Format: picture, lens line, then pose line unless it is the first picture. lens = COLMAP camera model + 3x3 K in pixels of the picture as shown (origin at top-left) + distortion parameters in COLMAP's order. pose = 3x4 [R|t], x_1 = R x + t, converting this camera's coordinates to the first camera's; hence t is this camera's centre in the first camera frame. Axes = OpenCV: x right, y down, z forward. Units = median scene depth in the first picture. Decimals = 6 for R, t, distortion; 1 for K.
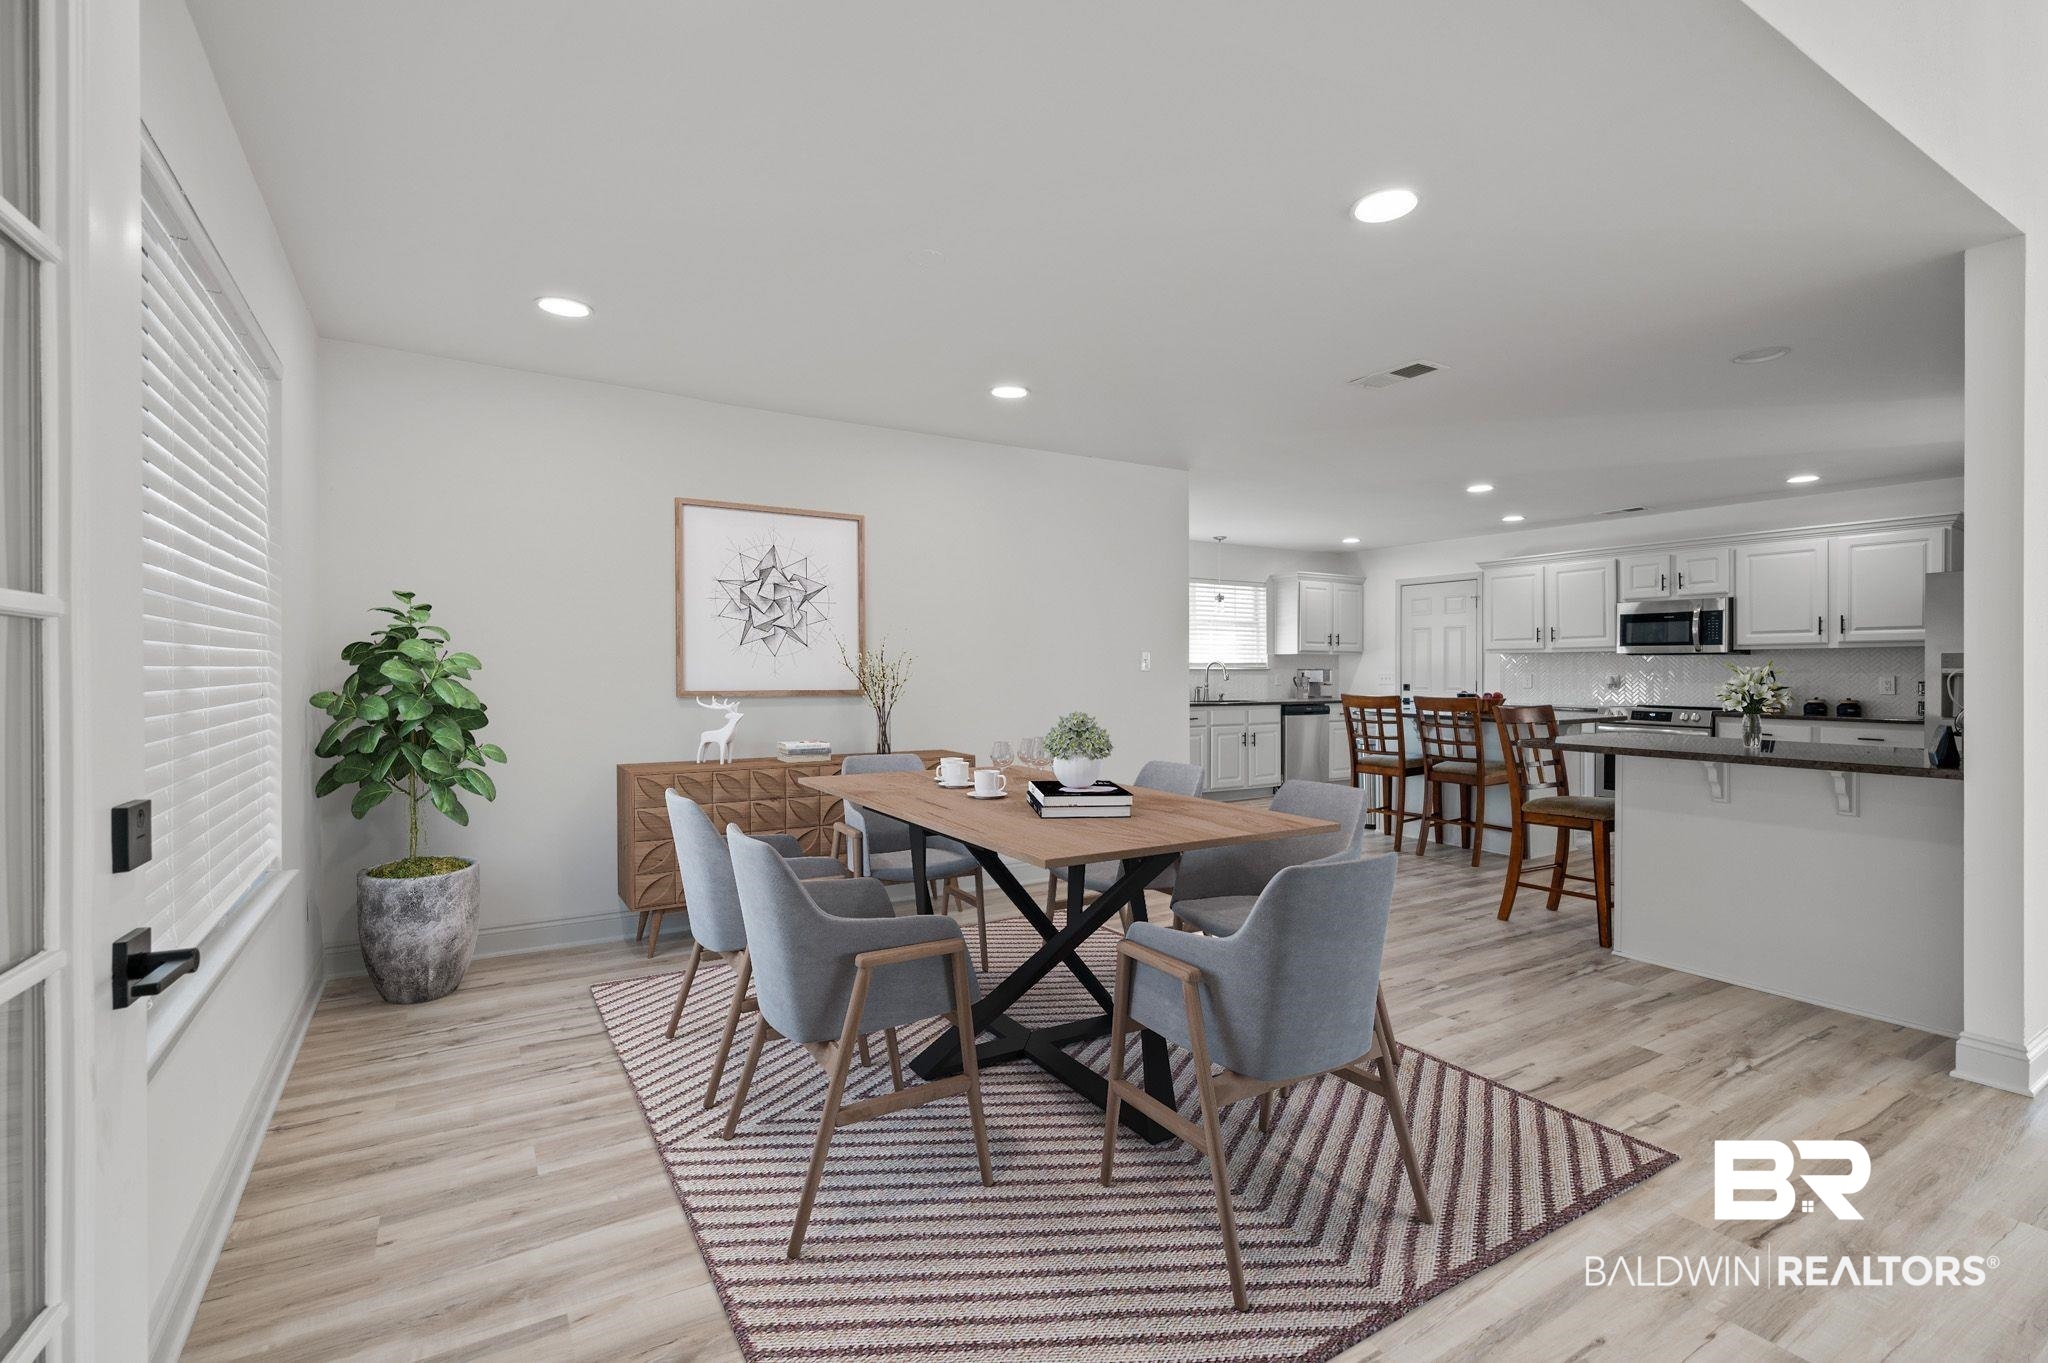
lens RADIAL K [[927.7, 0, 1021.4], [0, 927.7, 674.5], [0, 0, 1]] dist [0.000177, -0.000122]
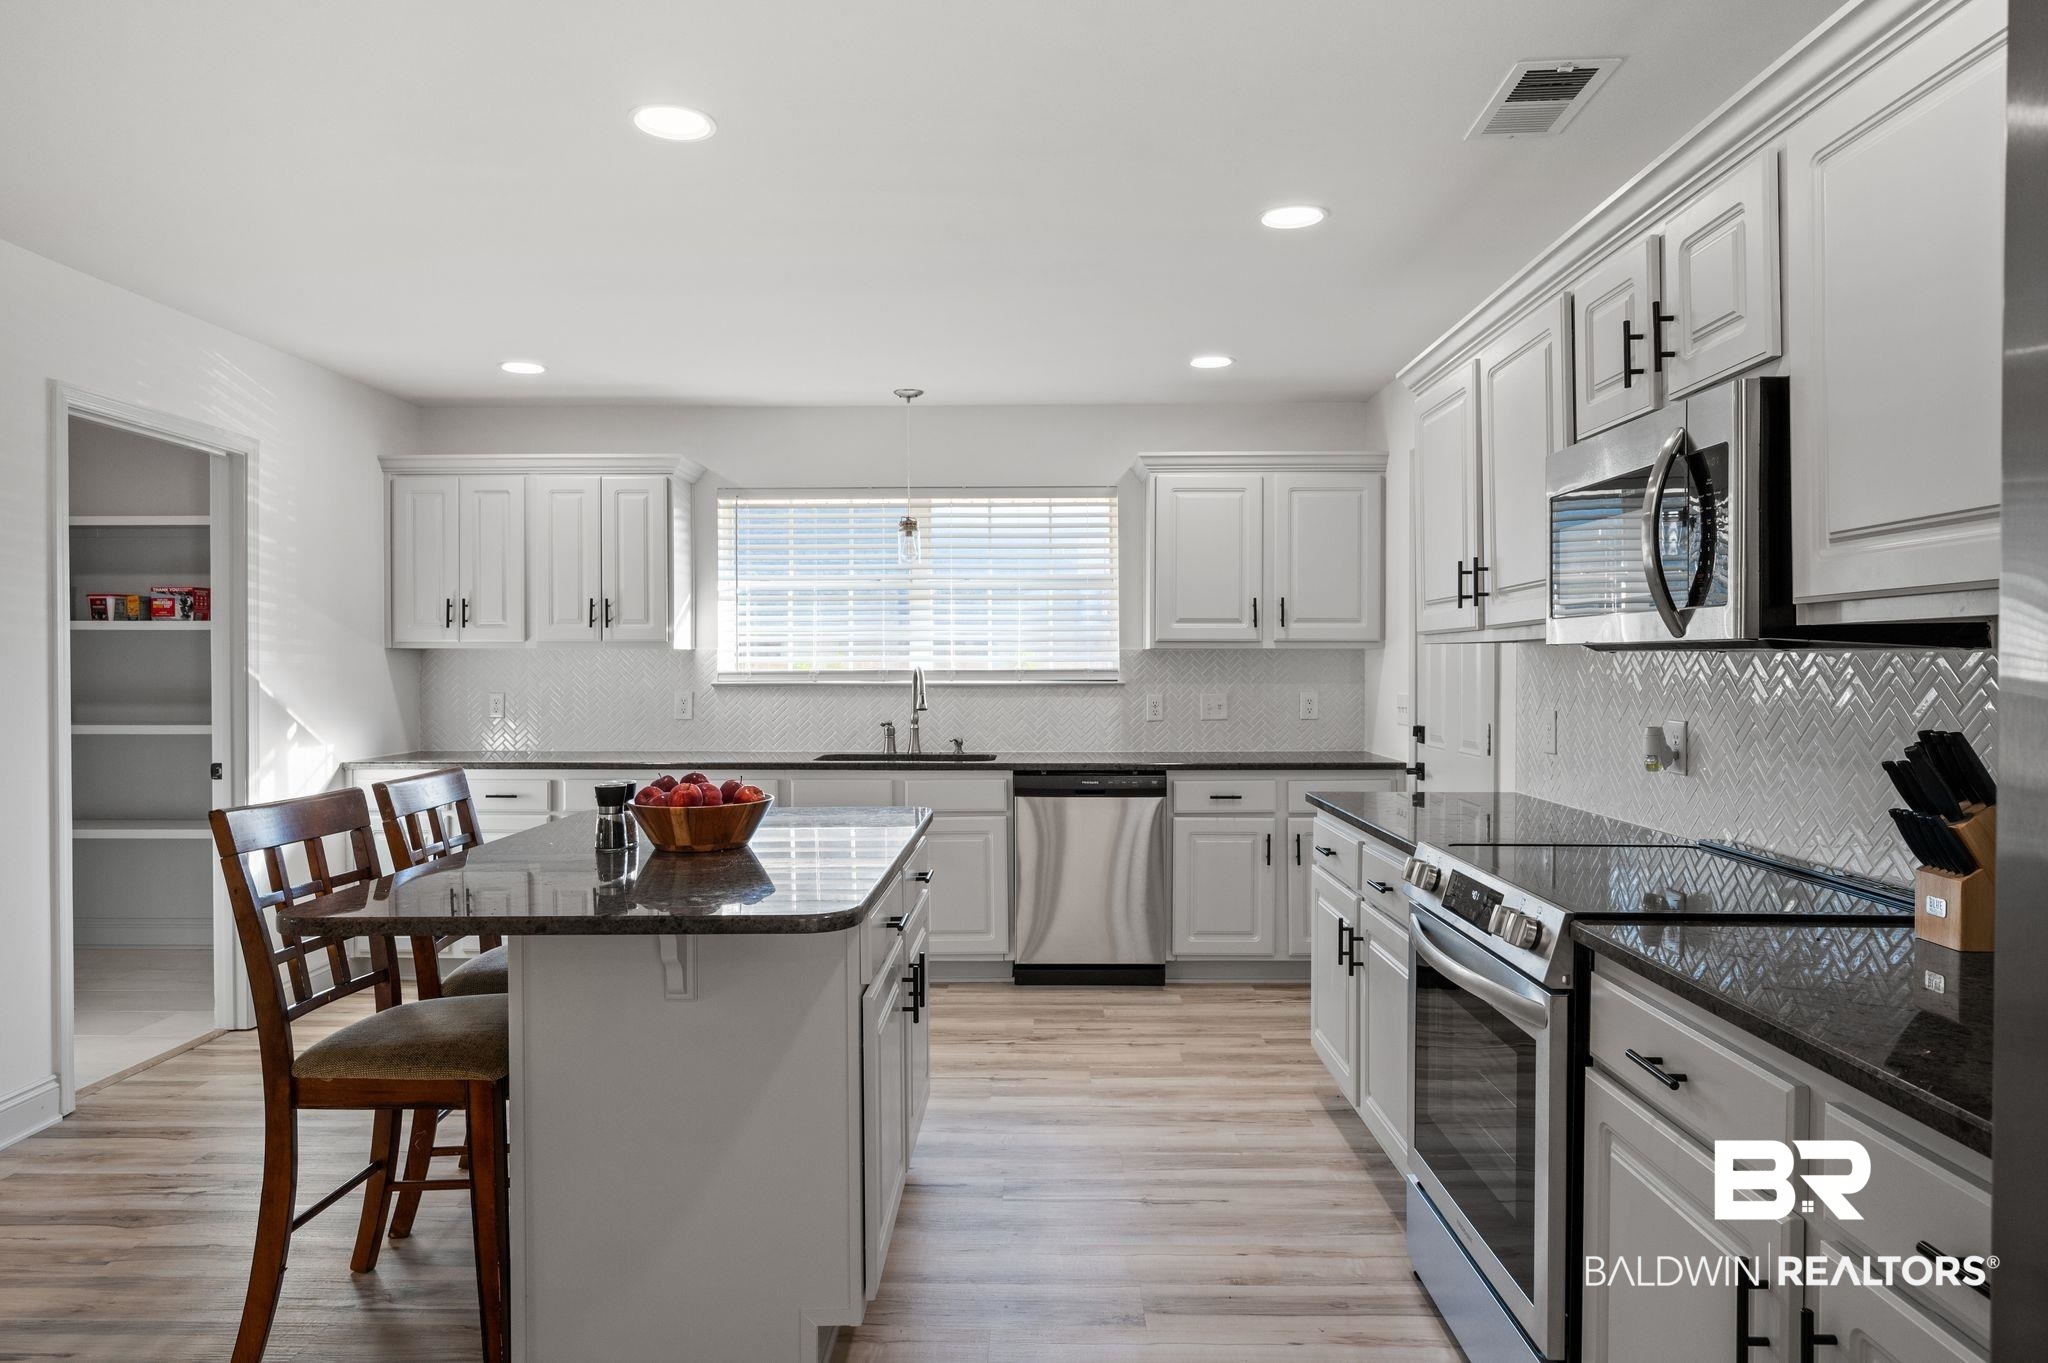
lens RADIAL K [[1277.7, 0, 1019.3], [0, 1277.7, 678.8], [0, 0, 1]] dist [0.001749, 0.001866]
pose [[0.840800, 0.004271, -0.541329, 0.720706], [-0.000416, 0.999974, 0.007244, -0.016141], [0.541346, -0.005865, 0.840779, 0.614367]]
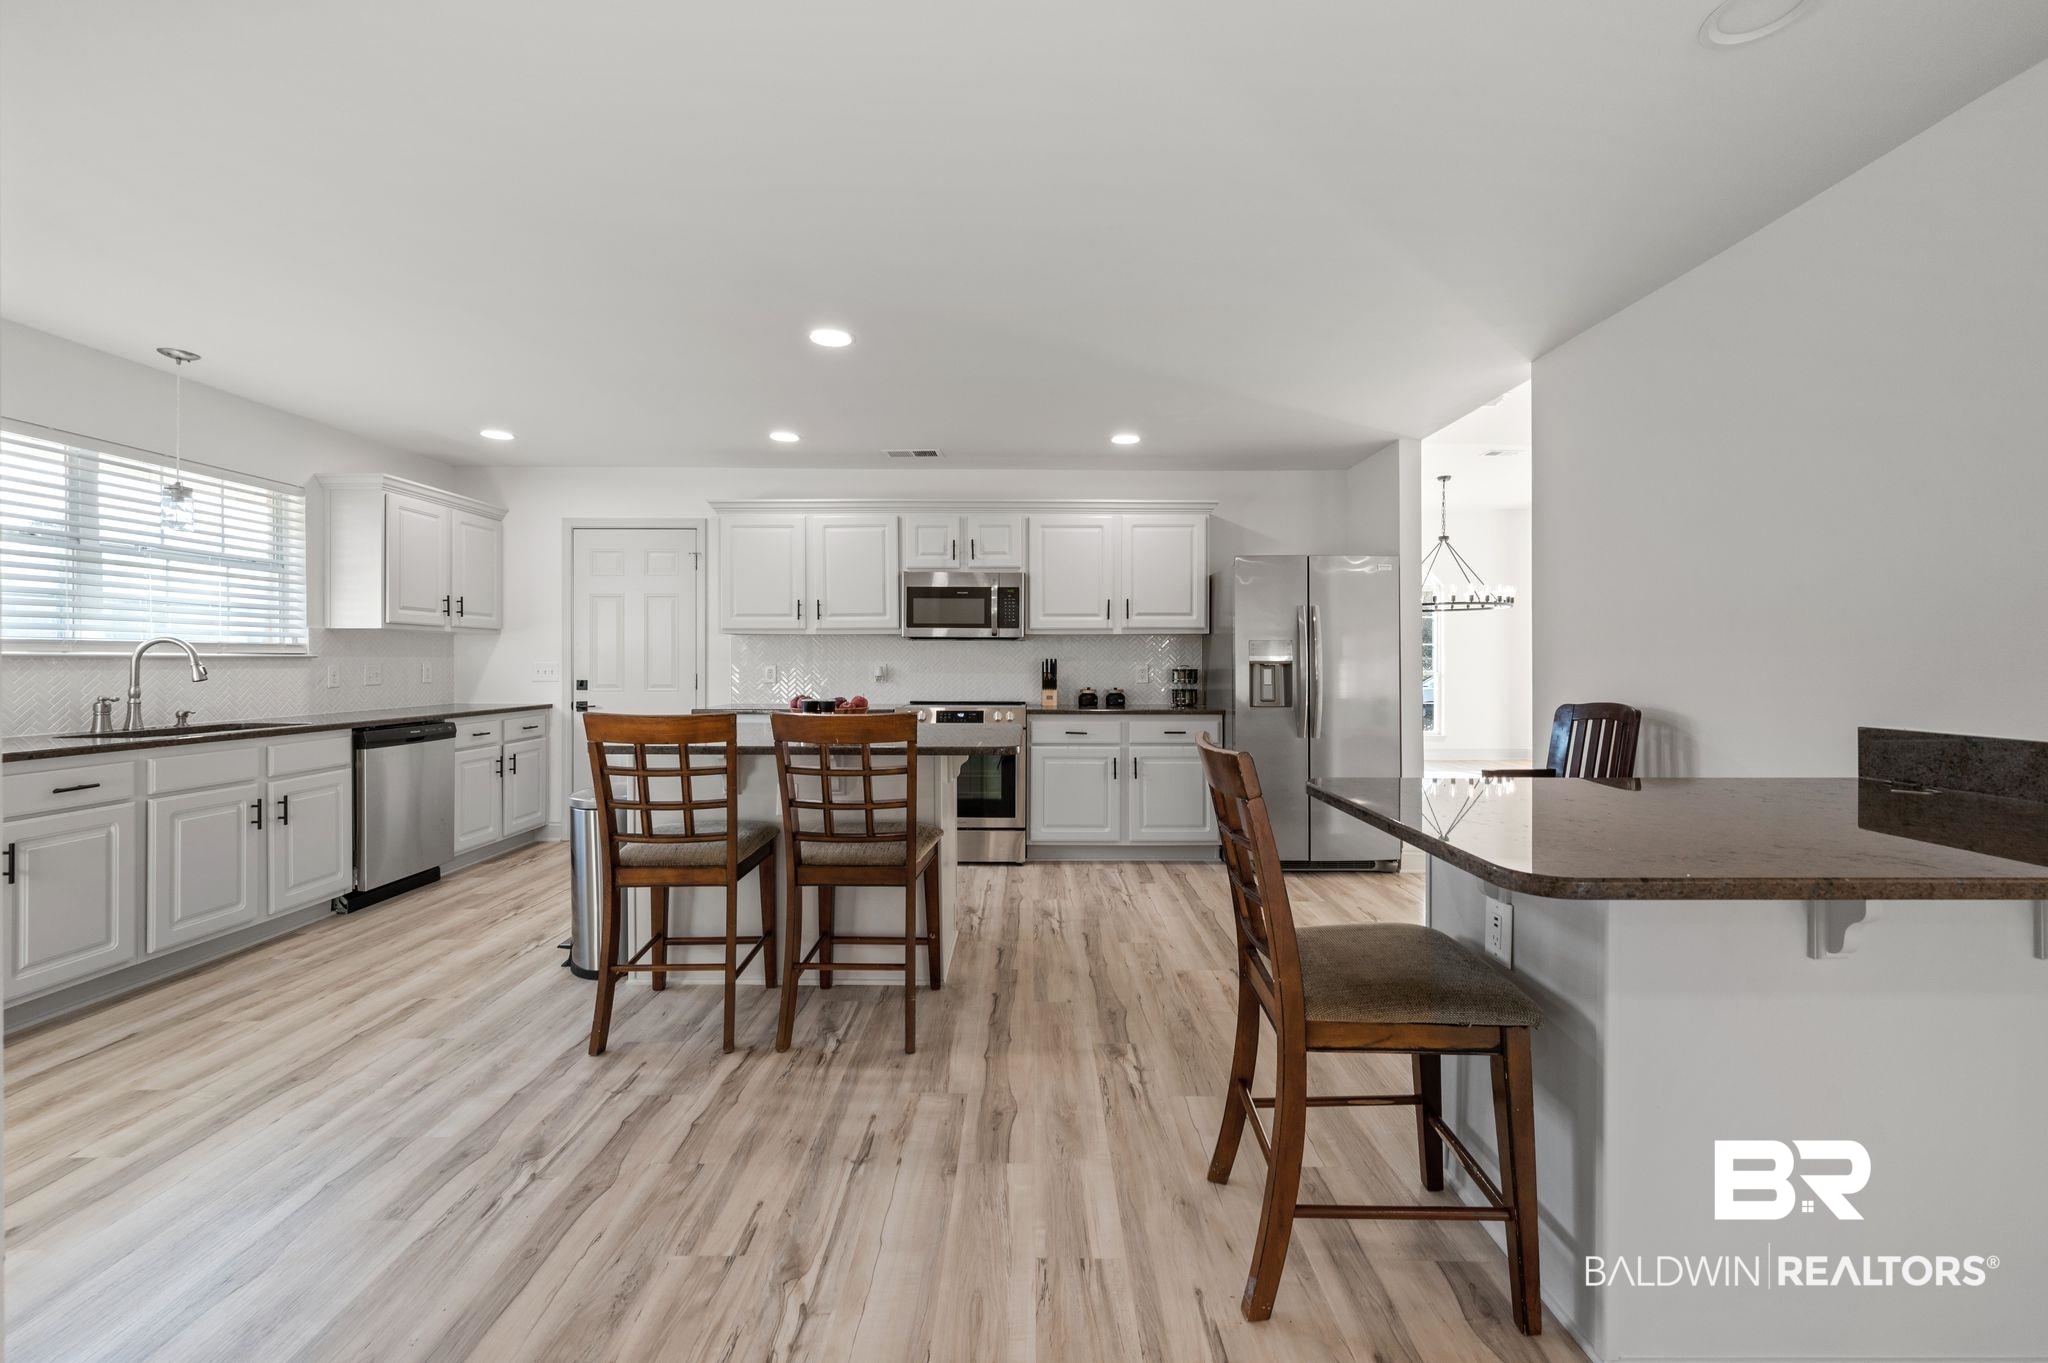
lens RADIAL K [[820.8, 0, 1032.6], [0, 820.8, 660.4], [0, 0, 1]] dist [-0.001796, -0.000273]
pose [[0.519873, -0.000643, 0.854243, 0.114233], [0.004322, 0.999989, -0.001878, -0.001398], [-0.854233, 0.004668, 0.519870, 0.556277]]
